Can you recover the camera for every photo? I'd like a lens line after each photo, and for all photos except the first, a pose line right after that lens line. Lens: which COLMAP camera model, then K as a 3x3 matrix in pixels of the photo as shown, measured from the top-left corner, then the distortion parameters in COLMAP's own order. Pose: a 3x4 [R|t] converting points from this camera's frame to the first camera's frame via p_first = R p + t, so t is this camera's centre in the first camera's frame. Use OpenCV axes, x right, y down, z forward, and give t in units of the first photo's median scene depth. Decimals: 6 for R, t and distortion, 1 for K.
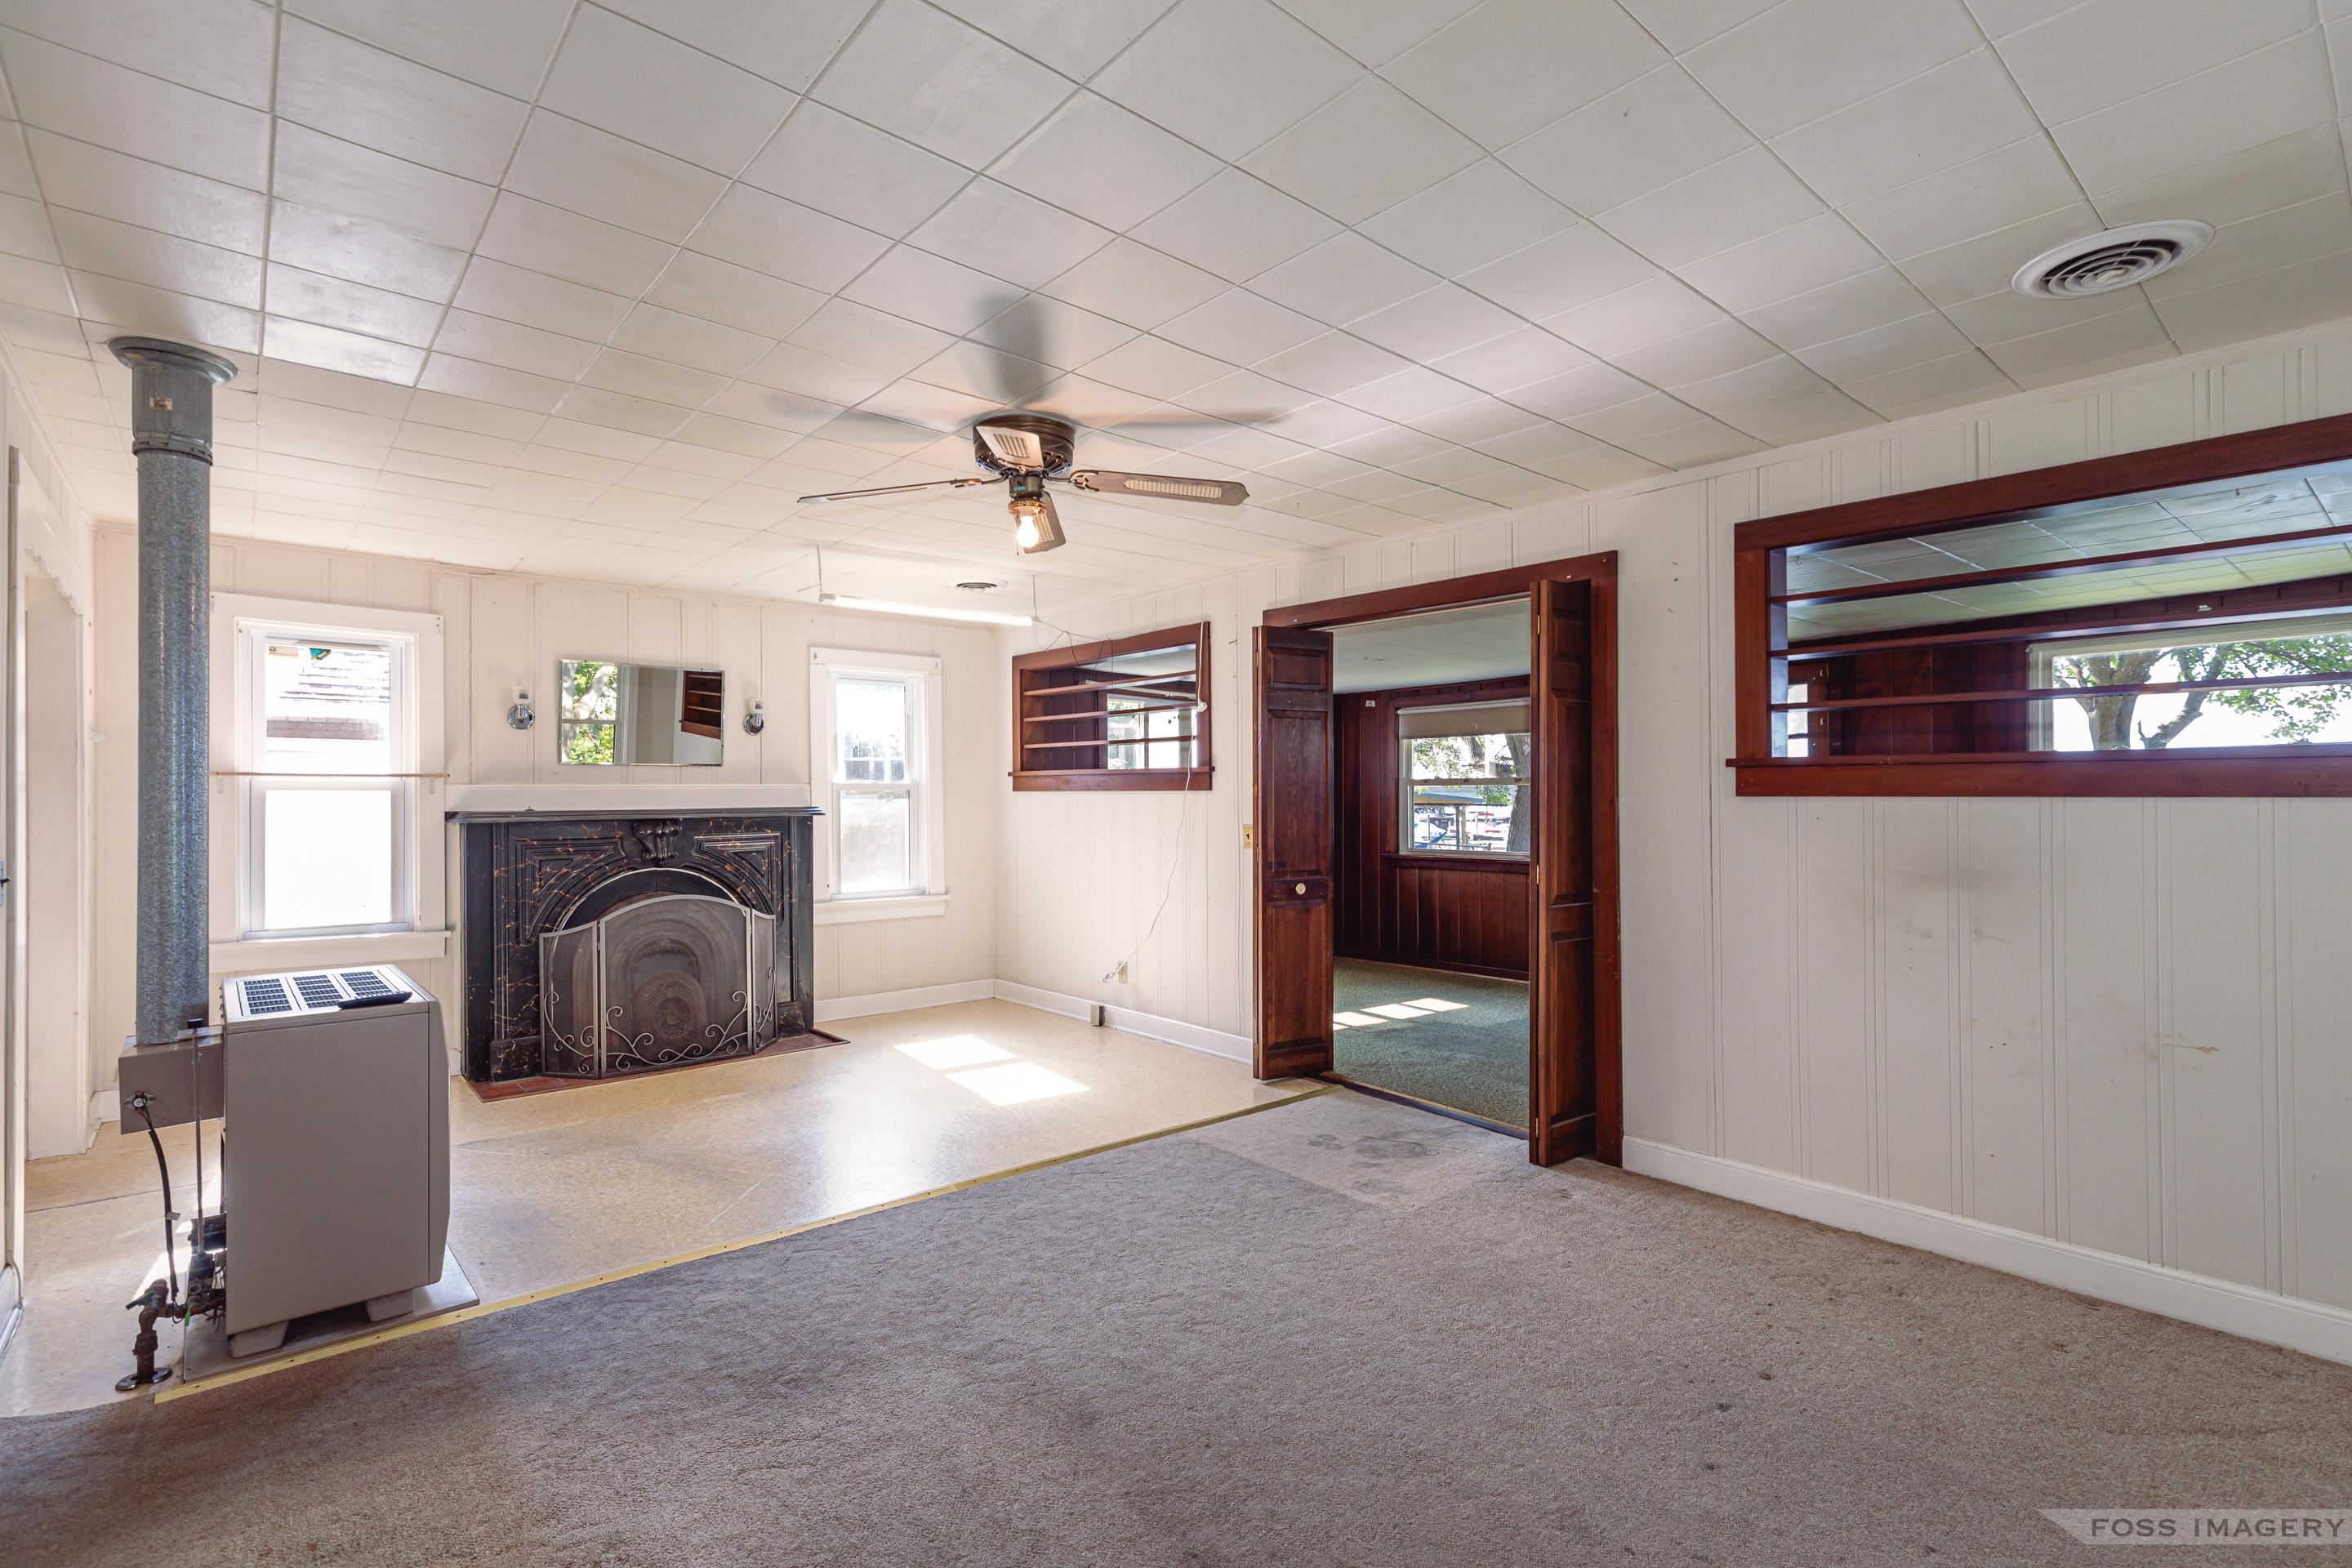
lens RADIAL K [[1072.6, 0, 1173.1], [0, 1072.6, 780.8], [0, 0, 1]] dist [0.005509, -0.001447]
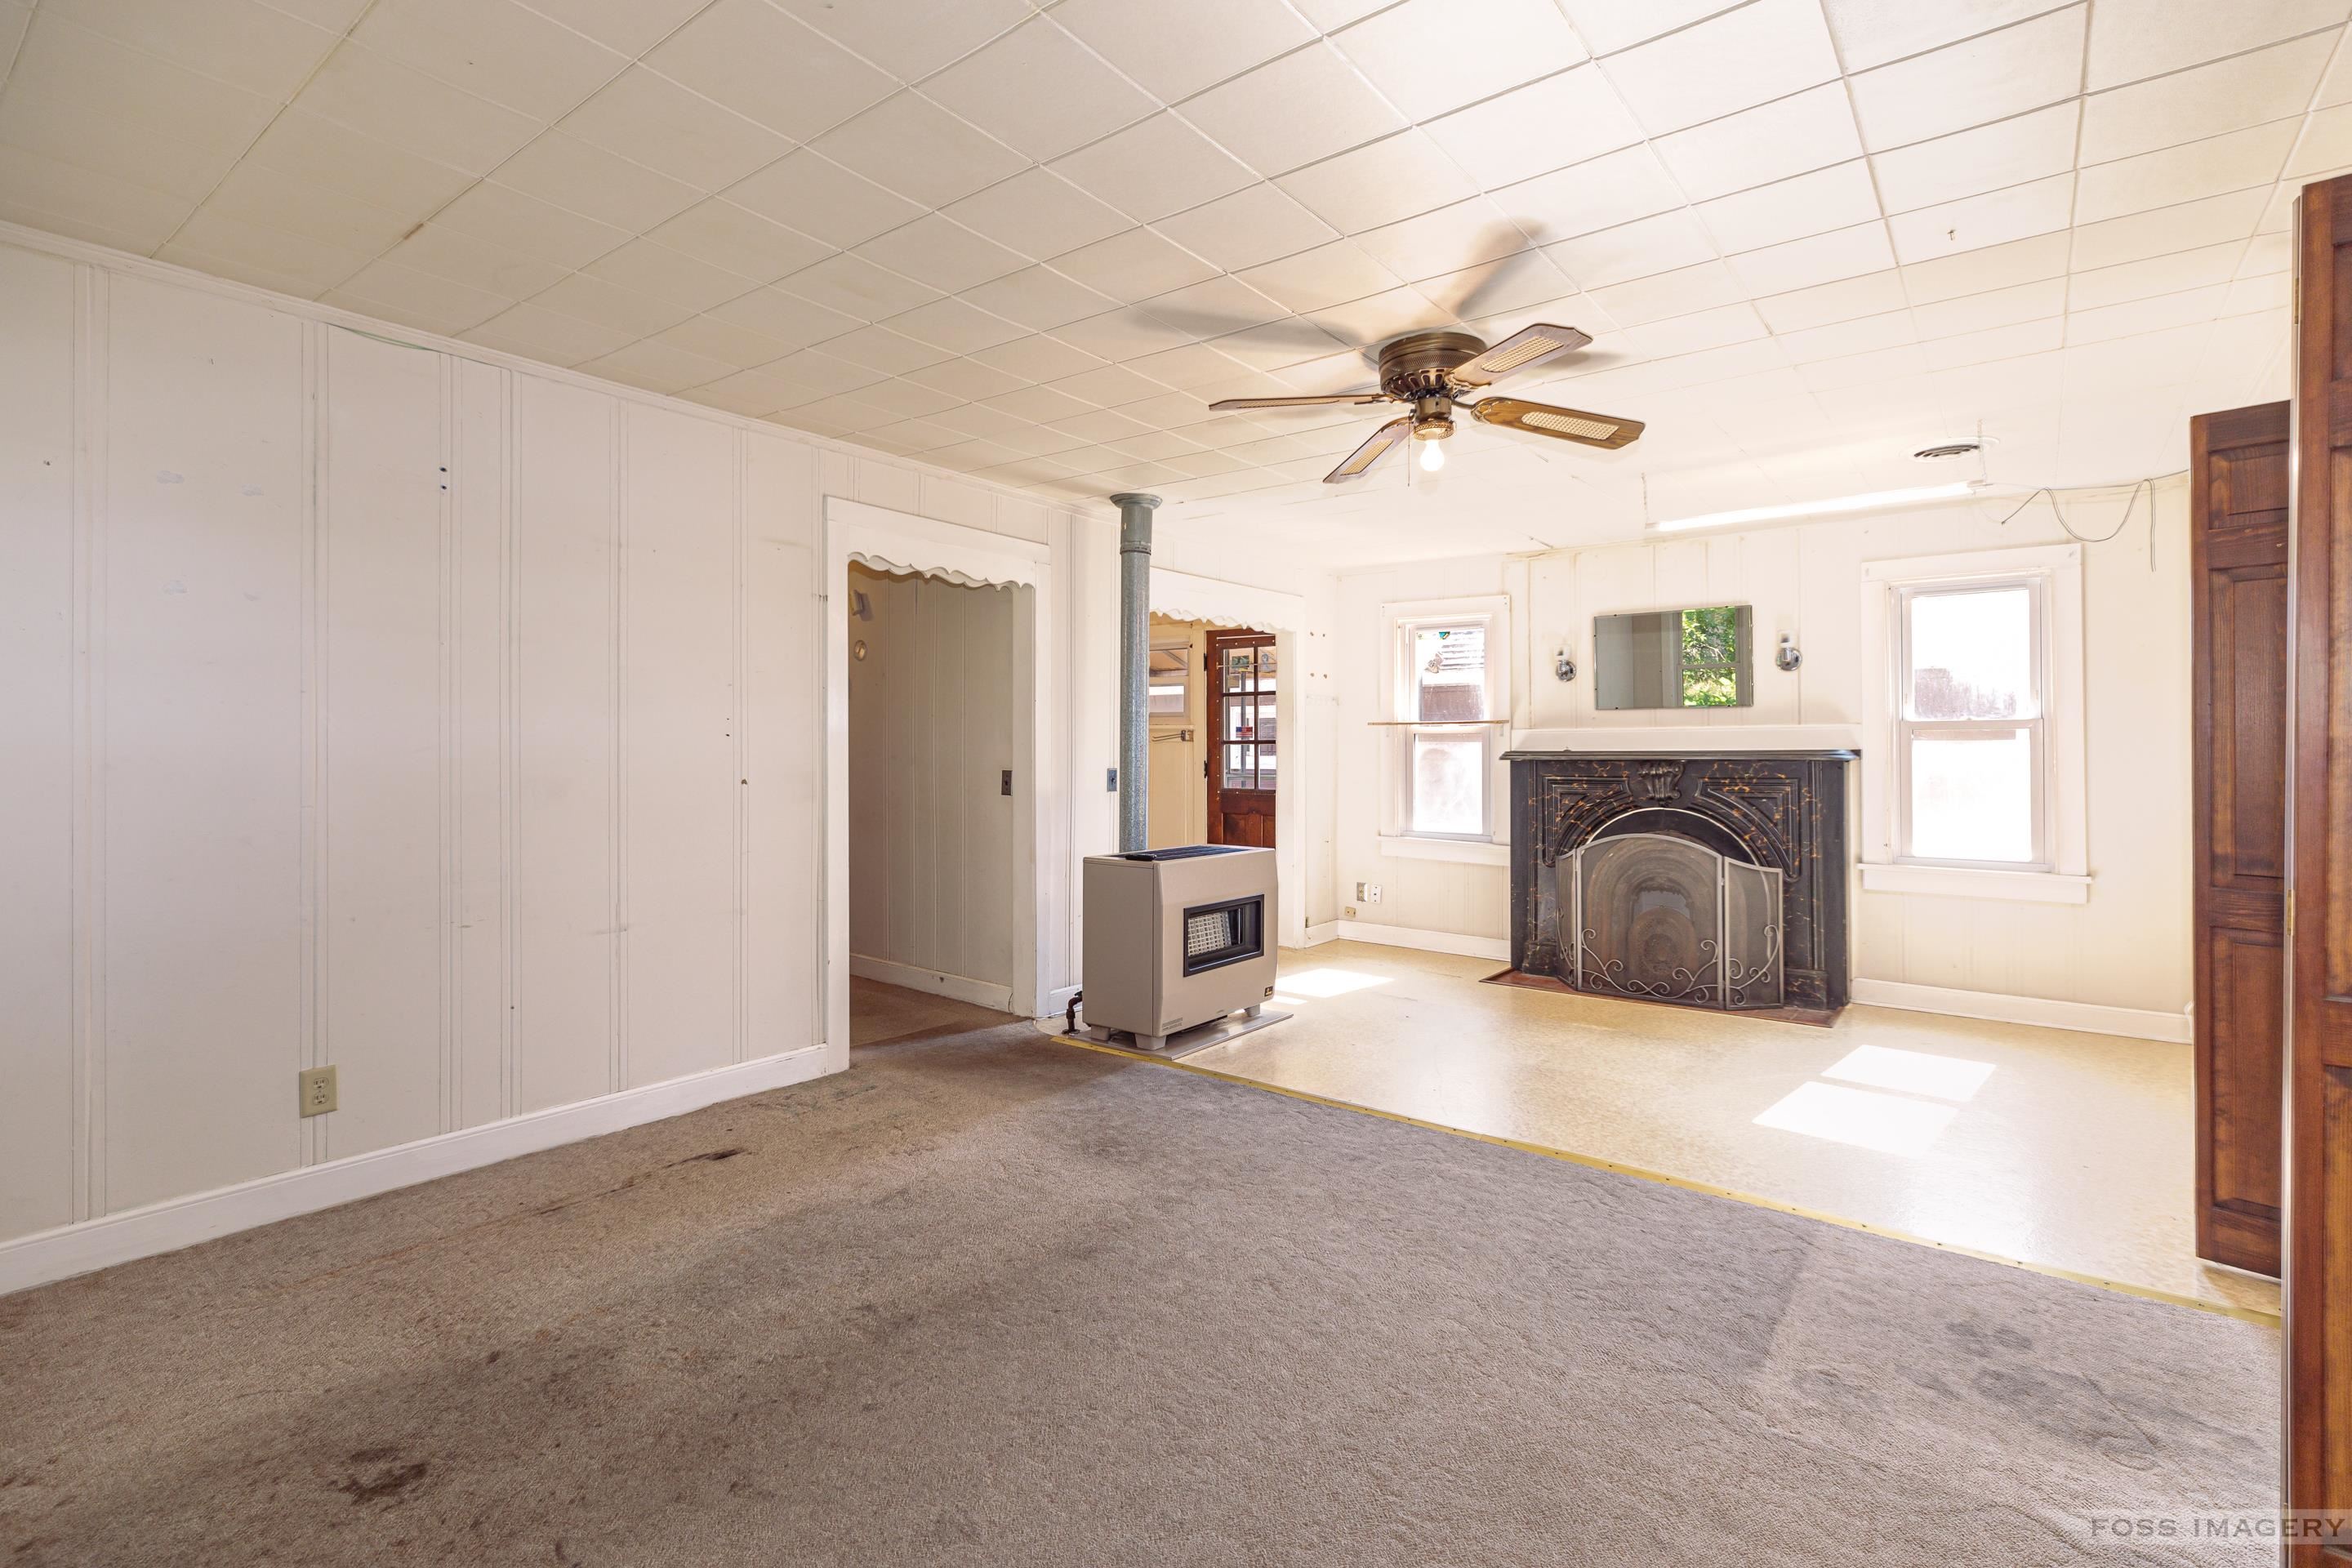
lens RADIAL K [[1072.6, 0, 1185.8], [0, 1072.6, 723.0], [0, 0, 1]] dist [0.005509, -0.001447]
pose [[0.215852, -0.021266, -0.976195, 0.615576], [0.016613, 0.999698, -0.018105, 0.016000], [0.976285, -0.012310, 0.216140, 0.473759]]
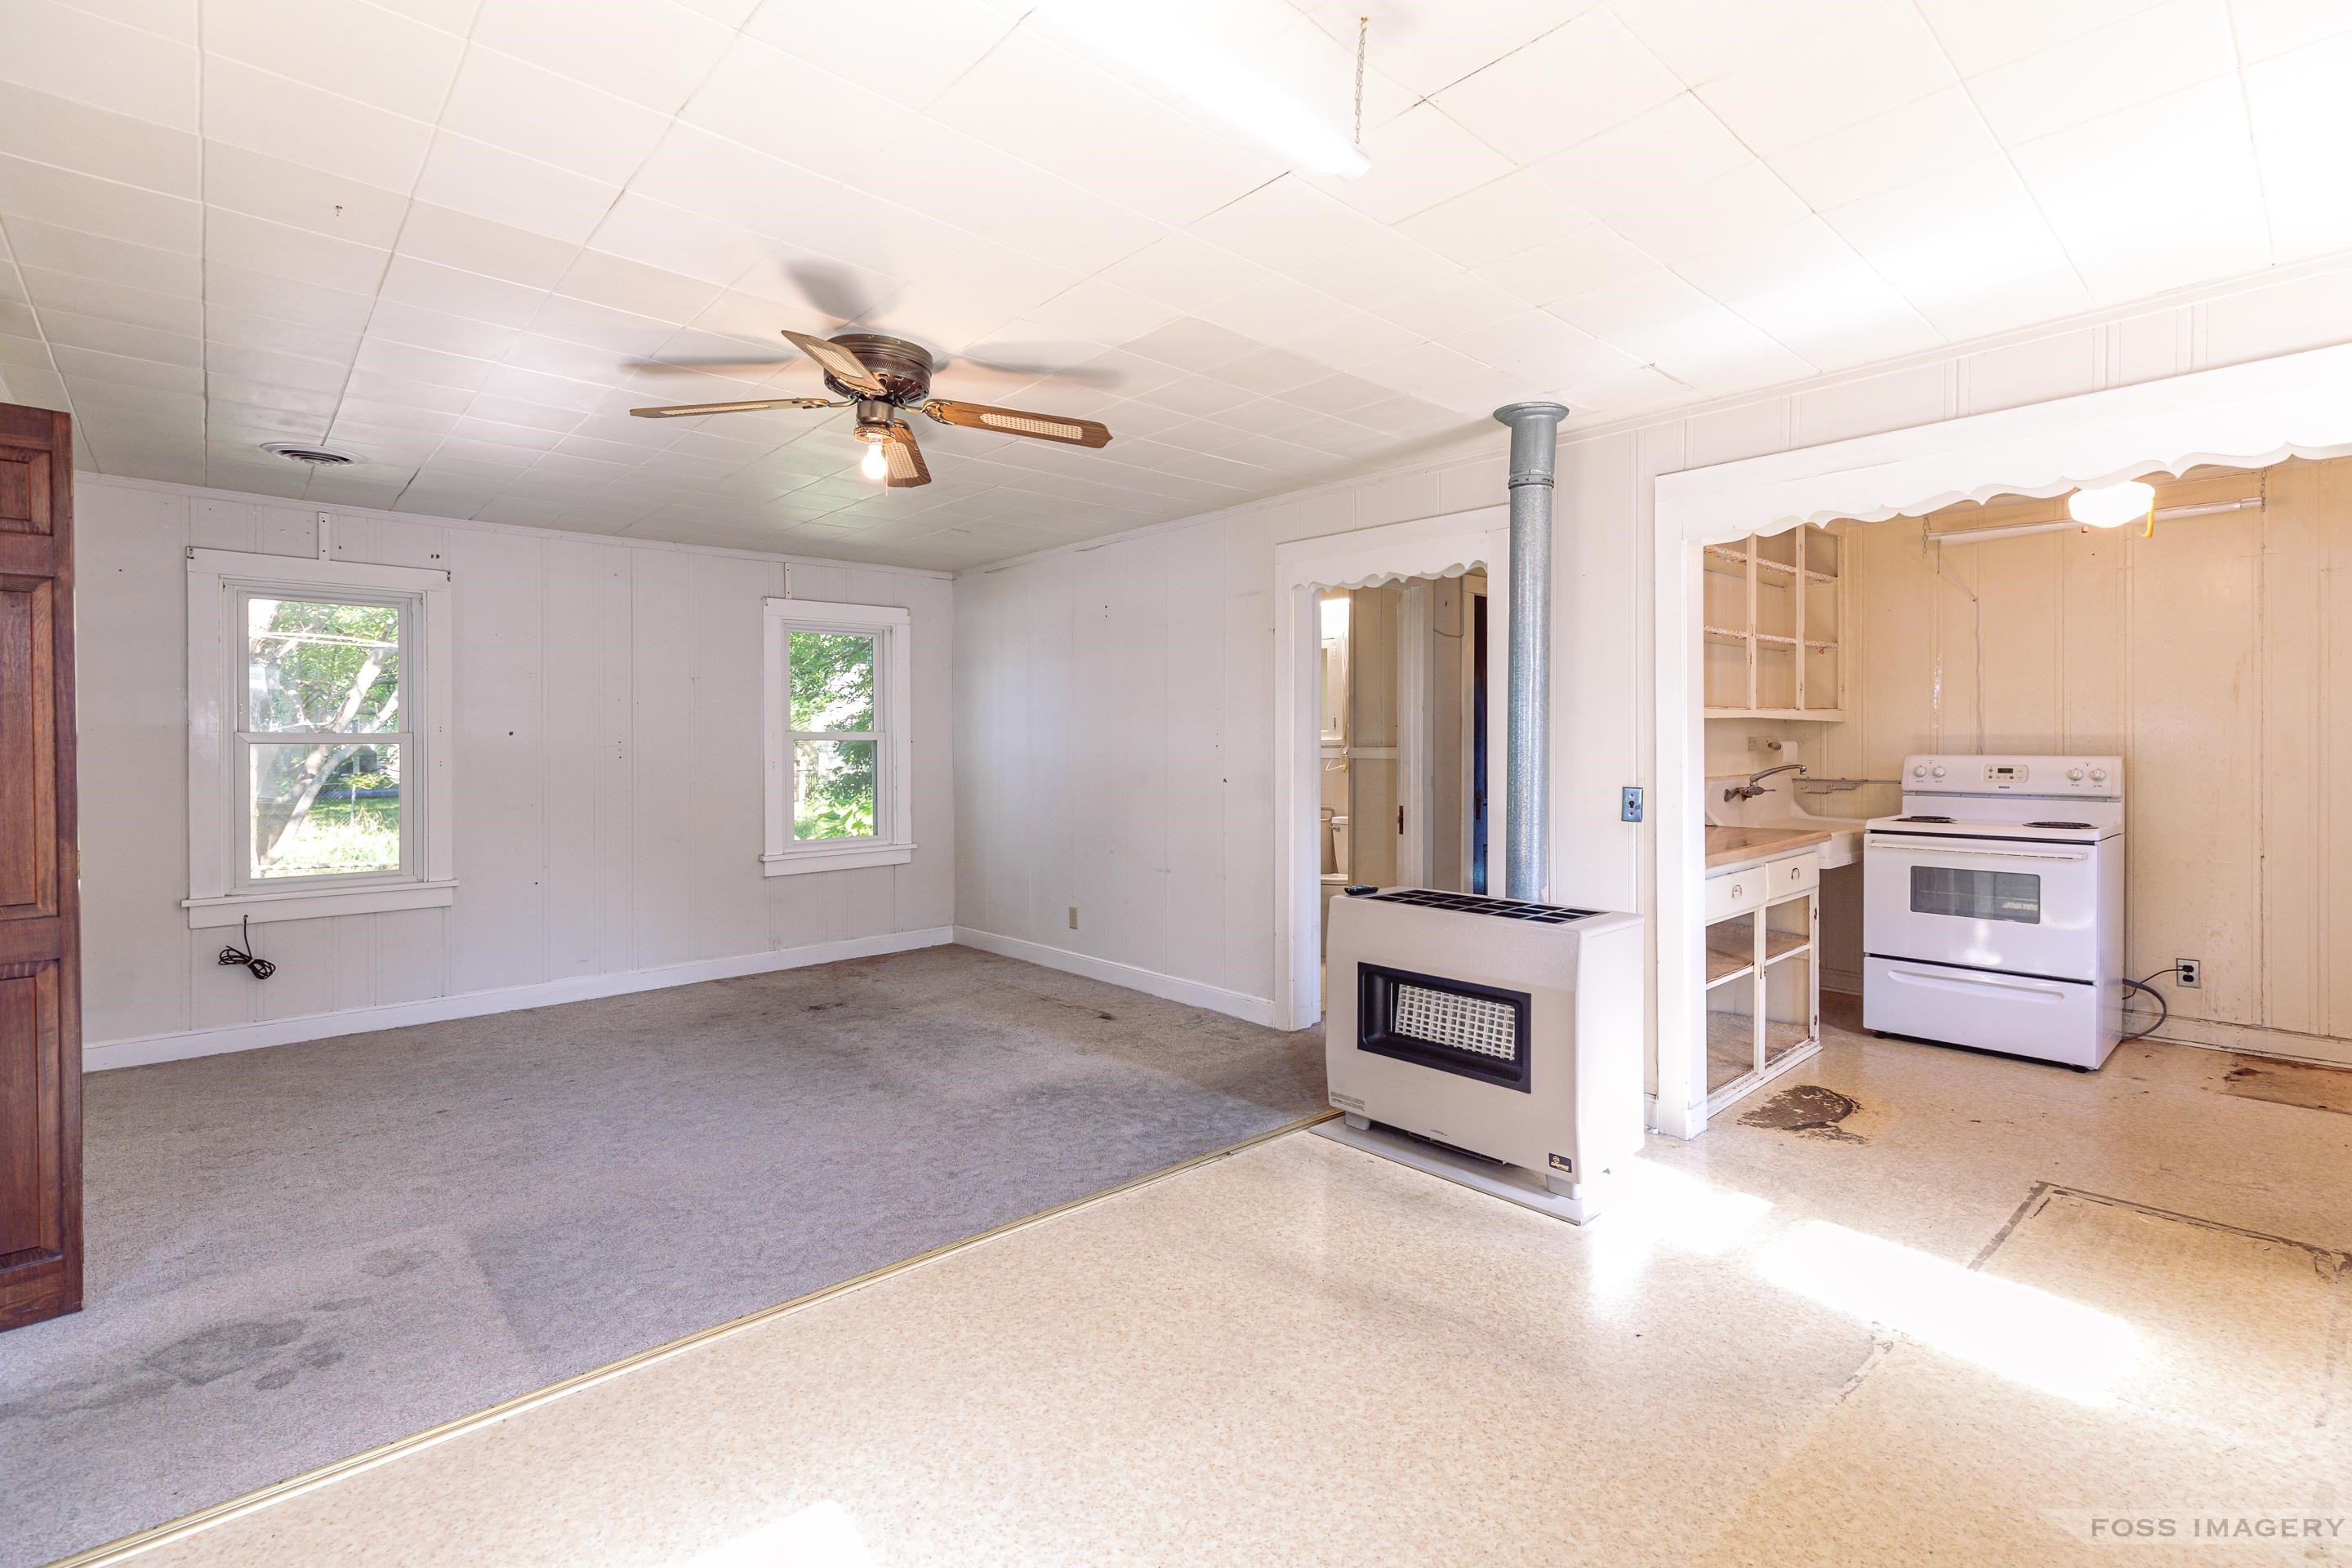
lens RADIAL K [[1072.6, 0, 1180.2], [0, 1072.6, 758.3], [0, 0, 1]] dist [0.005509, -0.001447]
pose [[-0.998841, 0.000926, -0.048120, -0.290451], [0.001461, 0.999938, -0.011083, 0.026528], [0.048107, -0.011141, -0.998780, 1.598050]]
